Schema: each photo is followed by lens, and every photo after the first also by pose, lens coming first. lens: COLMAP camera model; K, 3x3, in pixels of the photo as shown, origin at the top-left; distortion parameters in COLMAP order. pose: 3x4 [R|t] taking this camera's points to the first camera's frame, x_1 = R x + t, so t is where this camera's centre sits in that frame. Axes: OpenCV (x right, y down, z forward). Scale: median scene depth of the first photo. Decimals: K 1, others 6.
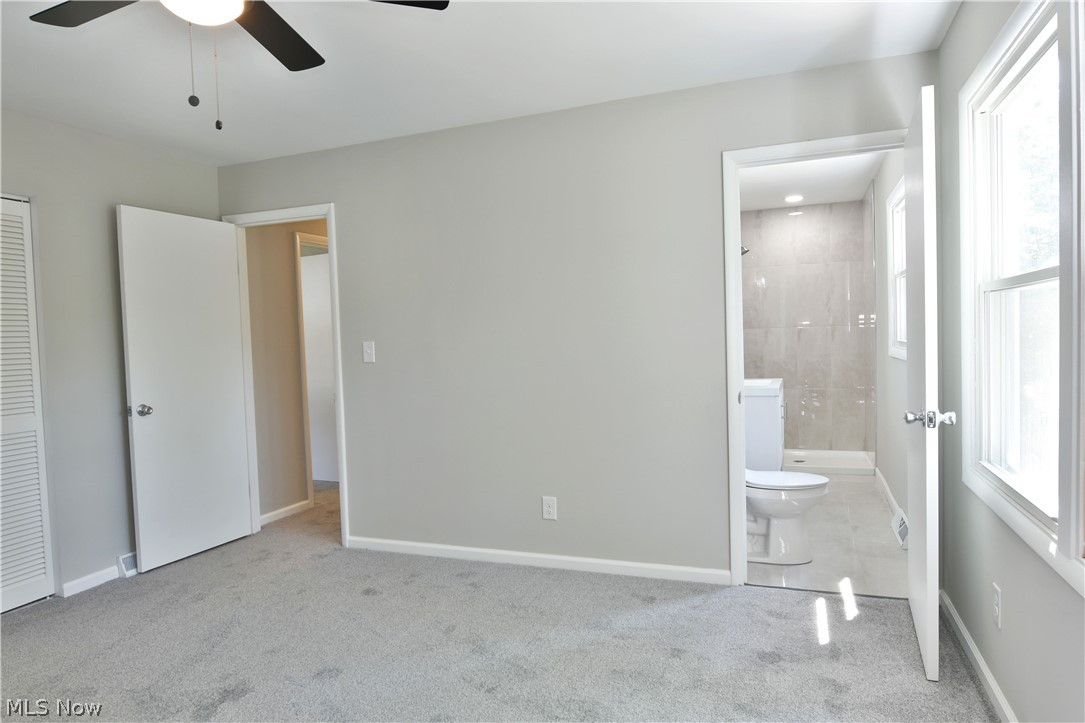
lens RADIAL K [[657.0, 0, 544.7], [0, 657.0, 364.8], [0, 0, 1]] dist [-0.012119, -0.006346]
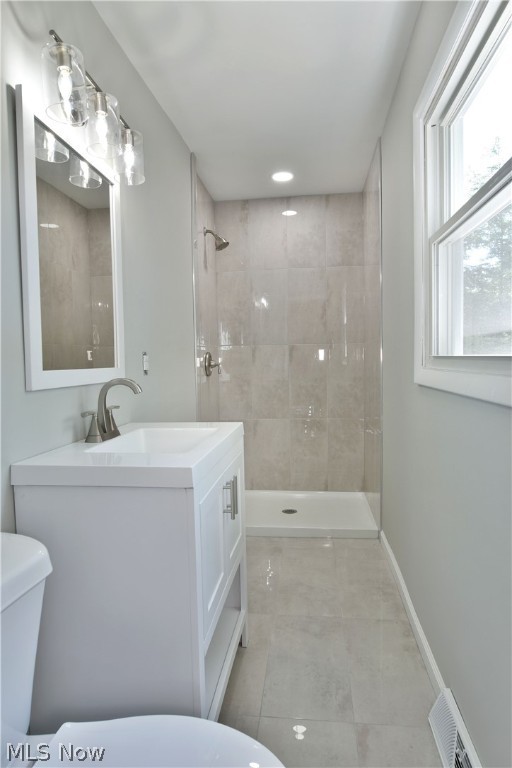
lens RADIAL K [[465.0, 0, 255.2], [0, 465.0, 382.7], [0, 0, 1]] dist [-0.012119, -0.006346]
pose [[0.969072, 0.004474, 0.246738, 0.203623], [-0.004289, 0.999990, -0.001289, -0.008425], [-0.246742, 0.000190, 0.969081, 0.450919]]
